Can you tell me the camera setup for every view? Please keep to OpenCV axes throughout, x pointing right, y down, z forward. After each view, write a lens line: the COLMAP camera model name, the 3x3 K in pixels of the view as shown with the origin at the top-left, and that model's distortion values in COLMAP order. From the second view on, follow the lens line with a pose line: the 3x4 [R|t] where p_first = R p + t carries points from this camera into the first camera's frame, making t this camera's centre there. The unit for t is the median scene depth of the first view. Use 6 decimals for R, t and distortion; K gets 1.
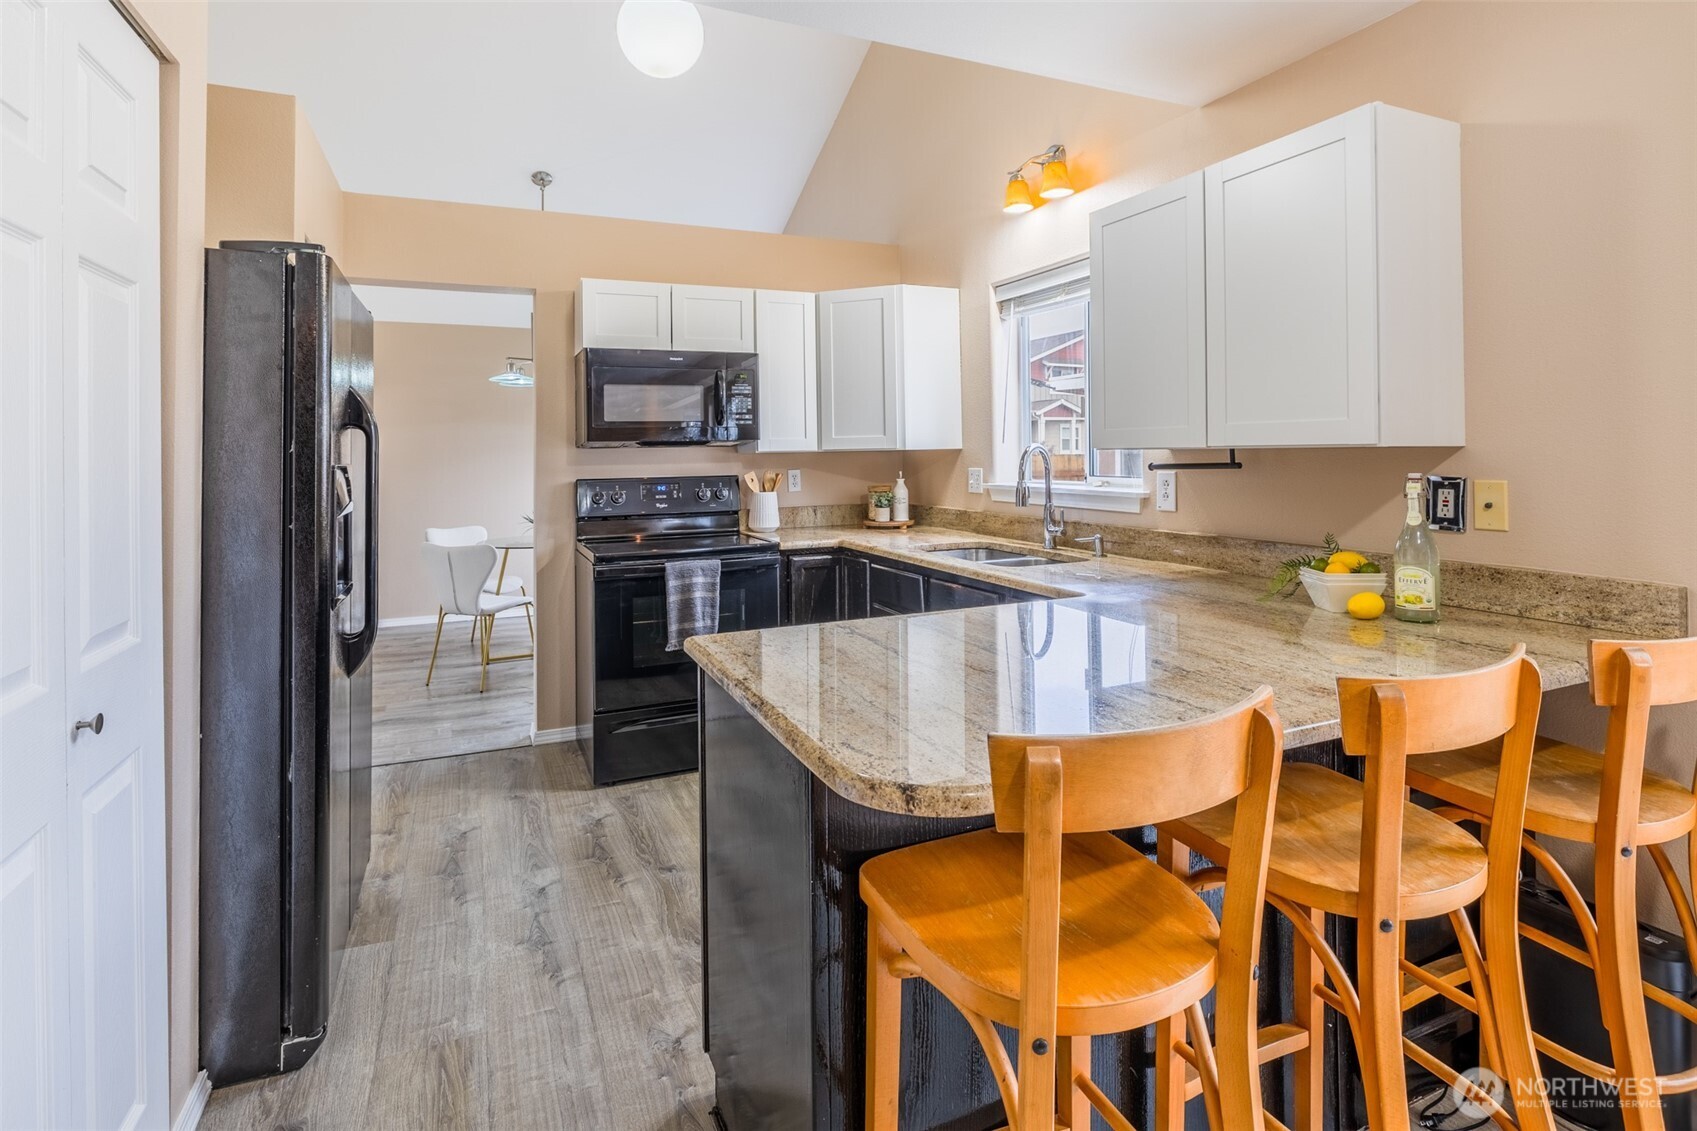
lens RADIAL K [[833.7, 0, 841.5], [0, 833.7, 450.8], [0, 0, 1]] dist [-0.002468, -0.000308]
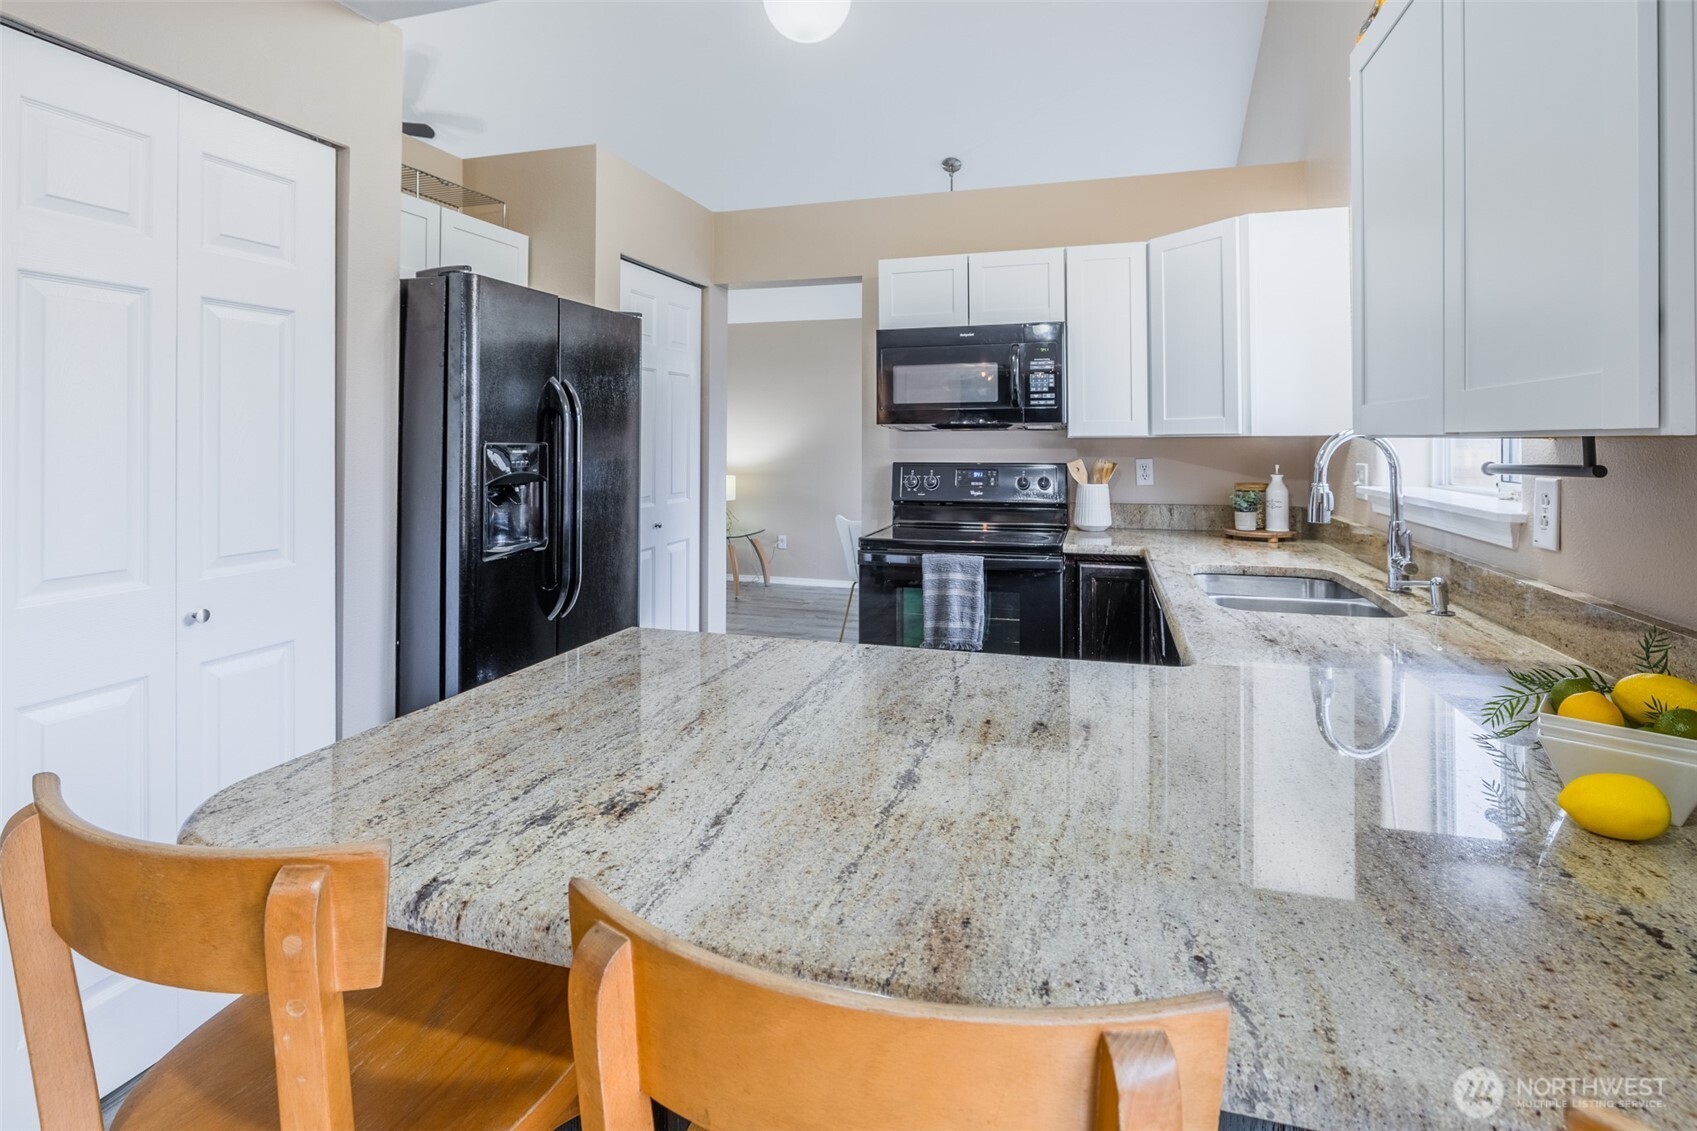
lens RADIAL K [[843.9, 0, 844.9], [0, 843.9, 434.1], [0, 0, 1]] dist [0.000791, 0.000230]
pose [[0.757589, 0.008020, -0.652682, 0.312138], [-0.008312, 0.999962, 0.002639, -0.001783], [0.652678, 0.003426, 0.757627, 0.205704]]
